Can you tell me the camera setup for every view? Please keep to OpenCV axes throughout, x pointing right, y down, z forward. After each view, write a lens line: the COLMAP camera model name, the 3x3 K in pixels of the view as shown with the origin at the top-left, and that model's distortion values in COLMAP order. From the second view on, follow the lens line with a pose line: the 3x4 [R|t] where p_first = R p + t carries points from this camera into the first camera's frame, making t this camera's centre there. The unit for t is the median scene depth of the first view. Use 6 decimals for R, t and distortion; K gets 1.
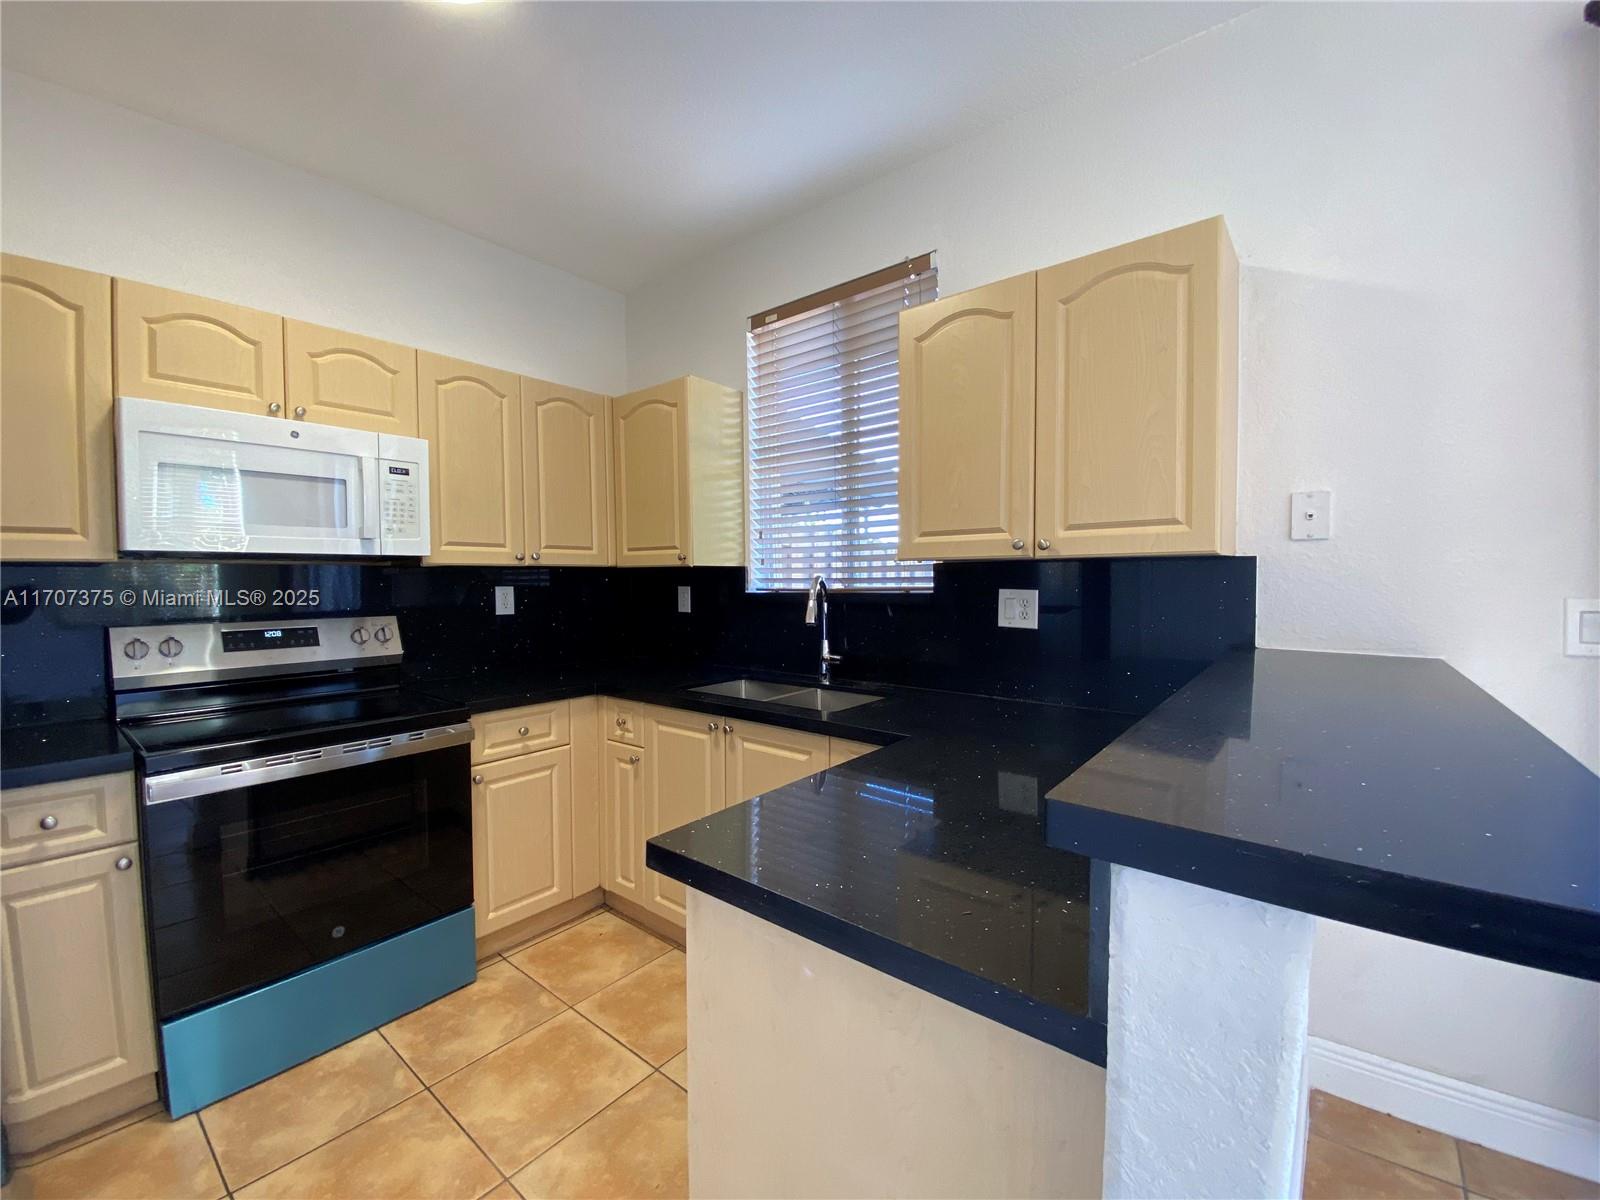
lens RADIAL K [[645.1, 0, 800.0], [0, 645.1, 600.0], [0, 0, 1]] dist [0.001653, -0.019254]
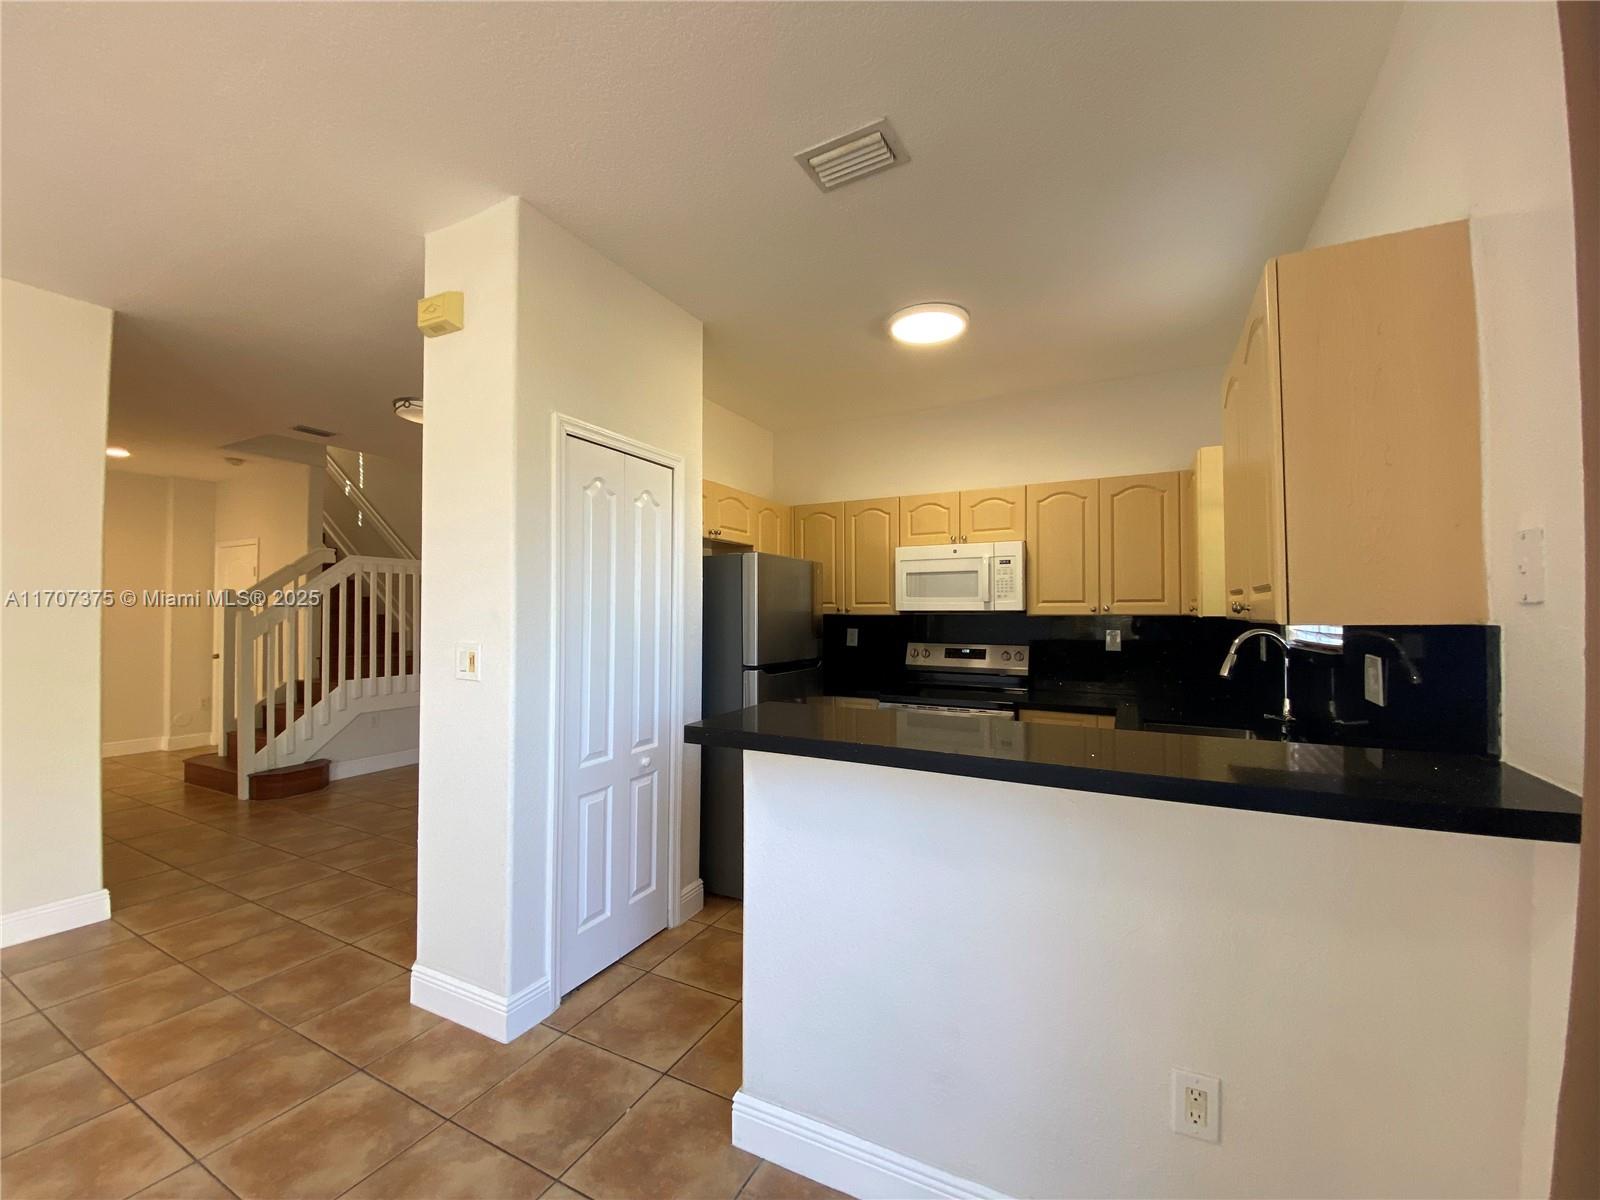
lens RADIAL K [[641.3, 0, 793.6], [0, 641.3, 596.0], [0, 0, 1]] dist [0.016656, -0.019535]
pose [[0.188873, -0.019278, -0.981812, 0.986406], [-0.028407, 0.999282, -0.025085, -0.049787], [0.981591, 0.032628, 0.188190, 0.116009]]
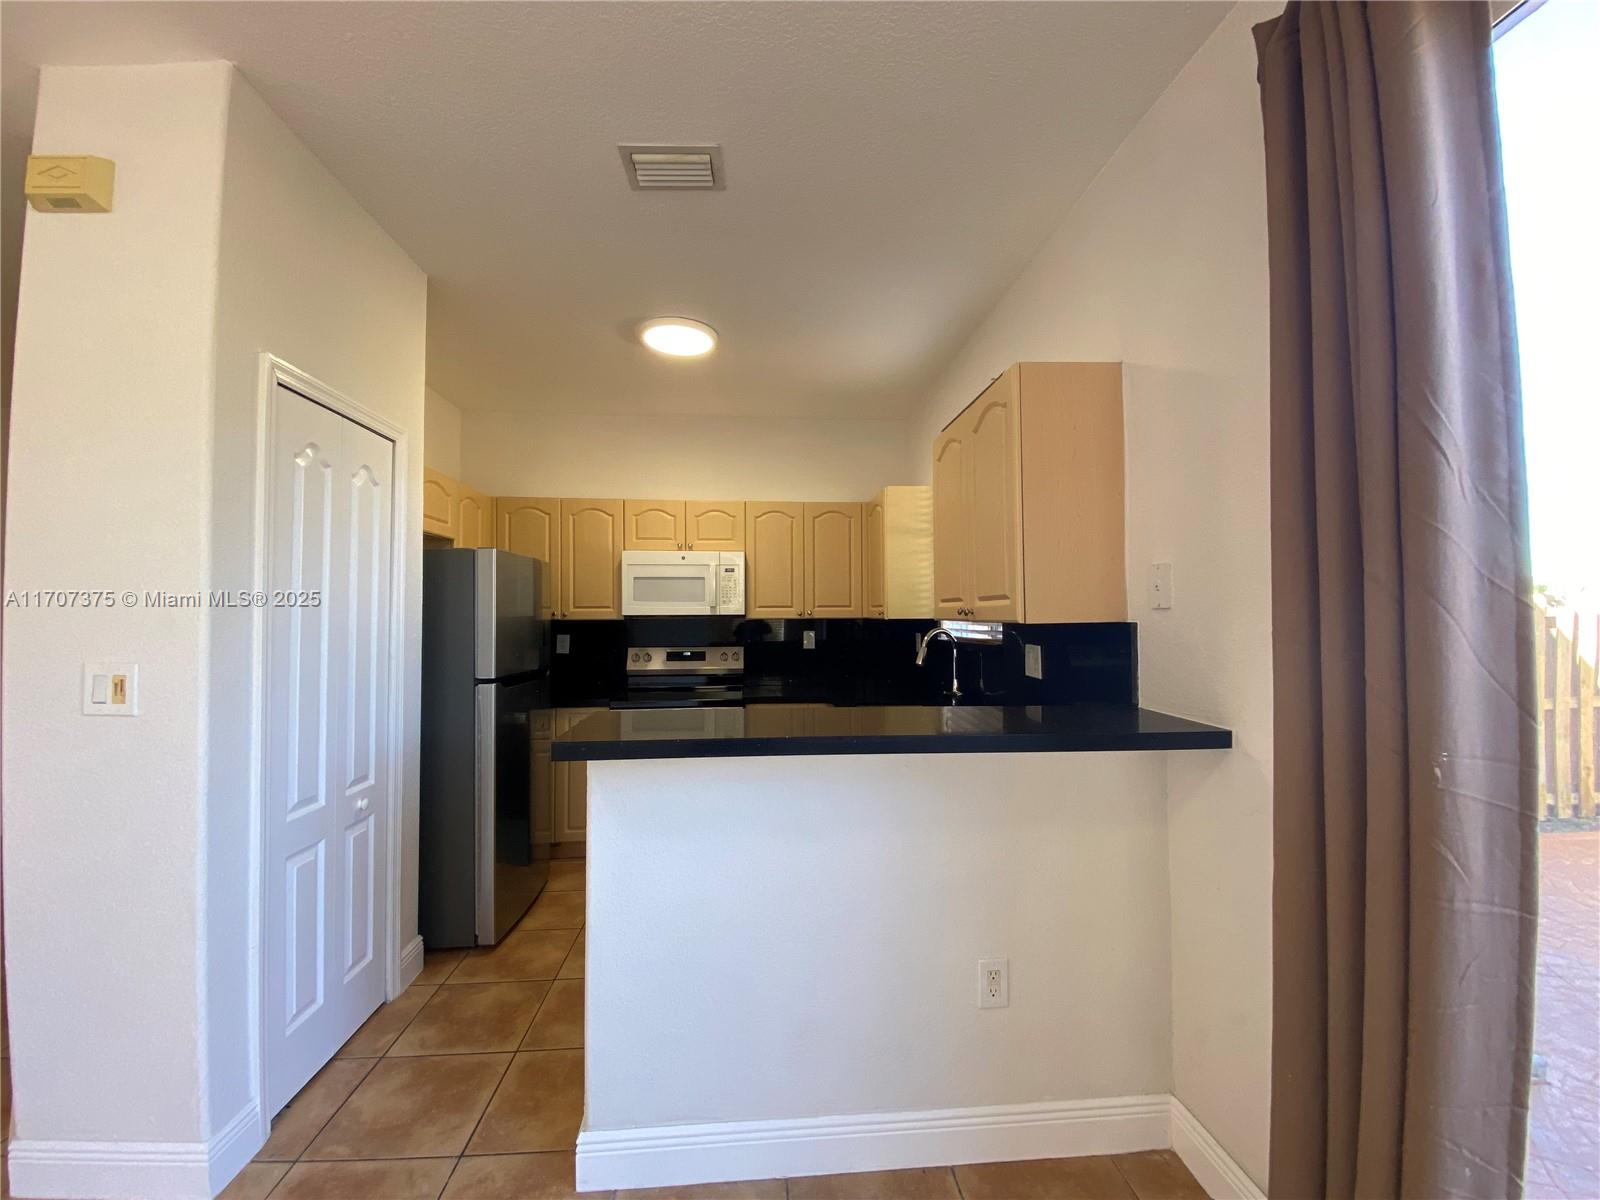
lens RADIAL K [[641.3, 0, 793.6], [0, 641.3, 596.0], [0, 0, 1]] dist [0.016656, -0.019535]
pose [[0.675374, -0.020952, -0.737178, 0.900944], [-0.020192, 0.998696, -0.046884, -0.040792], [0.737199, 0.046549, 0.674070, -0.127099]]
